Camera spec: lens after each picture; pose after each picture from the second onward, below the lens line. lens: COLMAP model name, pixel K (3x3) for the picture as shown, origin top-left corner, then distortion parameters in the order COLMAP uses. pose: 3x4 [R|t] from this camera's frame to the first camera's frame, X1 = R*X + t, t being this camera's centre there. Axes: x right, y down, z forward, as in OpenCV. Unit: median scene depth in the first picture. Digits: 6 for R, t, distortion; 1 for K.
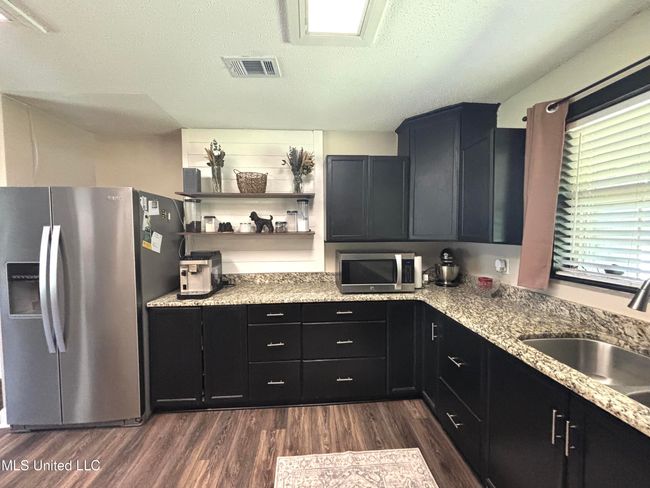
lens RADIAL K [[261.4, 0, 326.7], [0, 261.4, 242.5], [0, 0, 1]] dist [0.003261, -0.000207]
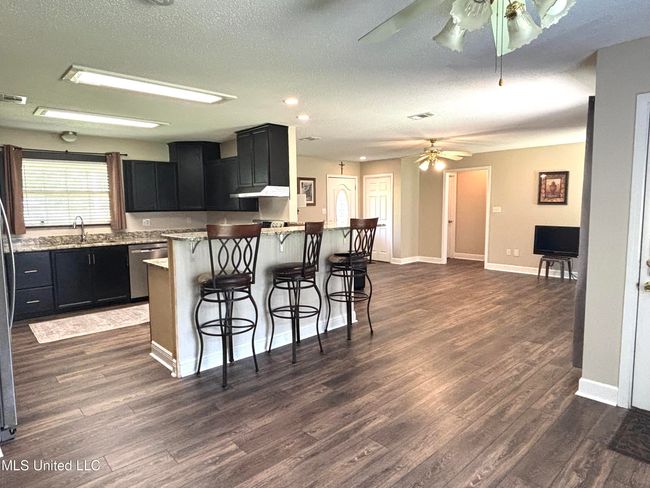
lens RADIAL K [[399.2, 0, 341.3], [0, 399.2, 242.8], [0, 0, 1]] dist [-0.022177, -0.004133]
pose [[-0.643101, -0.064694, 0.763043, -3.237403], [0.041696, 0.991989, 0.119247, -0.026847], [-0.764645, 0.108504, -0.635252, 1.041563]]
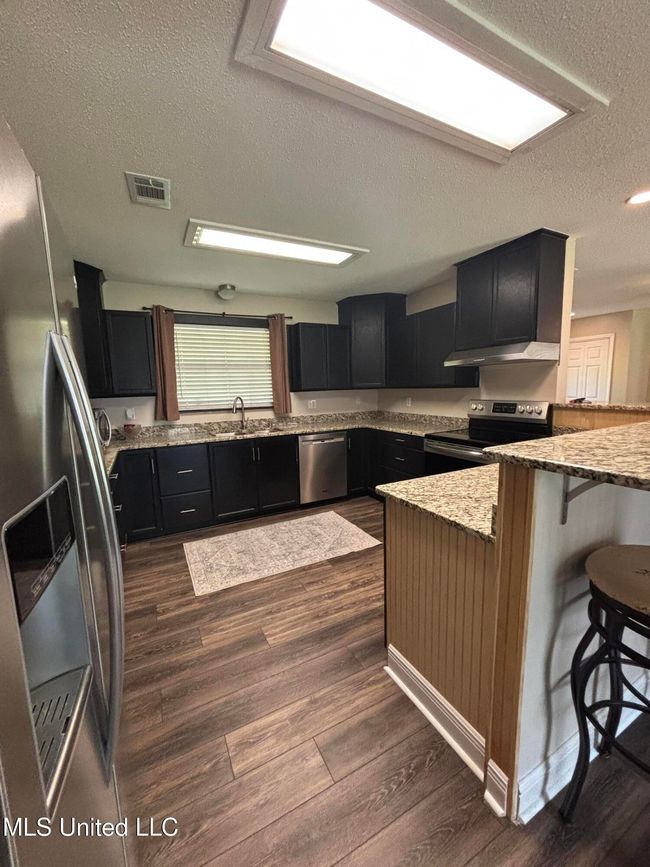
lens RADIAL K [[348.7, 0, 328.9], [0, 348.7, 434.5], [0, 0, 1]] dist [0.003261, -0.000207]
pose [[-0.398722, -0.110638, 0.910373, -1.606087], [0.065946, 0.986667, 0.148793, -0.003039], [-0.914698, 0.119362, -0.386110, 0.967473]]
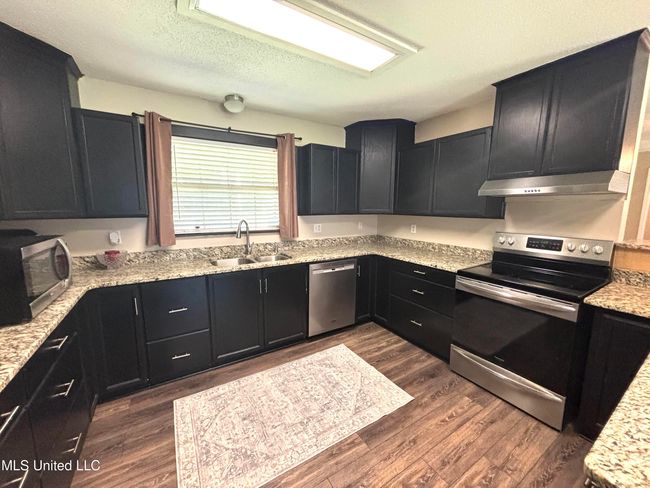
lens RADIAL K [[261.4, 0, 325.4], [0, 261.4, 241.3], [0, 0, 1]] dist [0.003261, -0.000207]
pose [[-0.469470, -0.117505, 0.875095, -0.882800], [0.031545, 0.988240, 0.149621, -0.039080], [-0.882385, 0.097847, -0.460243, 0.900439]]
